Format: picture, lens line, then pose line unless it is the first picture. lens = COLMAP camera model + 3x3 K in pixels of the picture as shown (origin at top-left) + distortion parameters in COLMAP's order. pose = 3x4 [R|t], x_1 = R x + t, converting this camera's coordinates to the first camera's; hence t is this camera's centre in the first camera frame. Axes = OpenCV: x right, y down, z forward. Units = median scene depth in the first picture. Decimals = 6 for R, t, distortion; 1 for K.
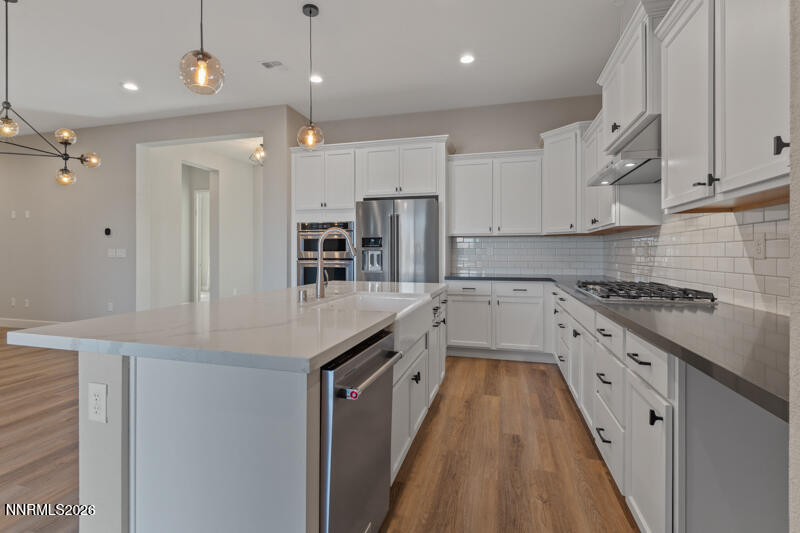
lens RADIAL K [[379.5, 0, 403.0], [0, 379.5, 262.8], [0, 0, 1]] dist [-0.000546, 0.004506]
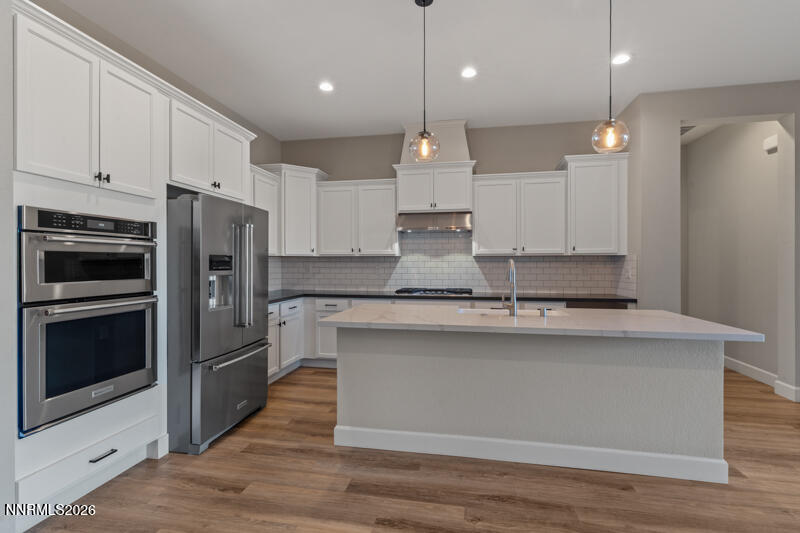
lens RADIAL K [[379.5, 0, 399.1], [0, 379.5, 261.0], [0, 0, 1]] dist [-0.000546, 0.004506]
pose [[-0.068963, 0.000567, 0.997619, -0.692042], [0.020051, 0.999799, 0.000818, -0.047148], [-0.997418, 0.020059, -0.068960, 0.688015]]
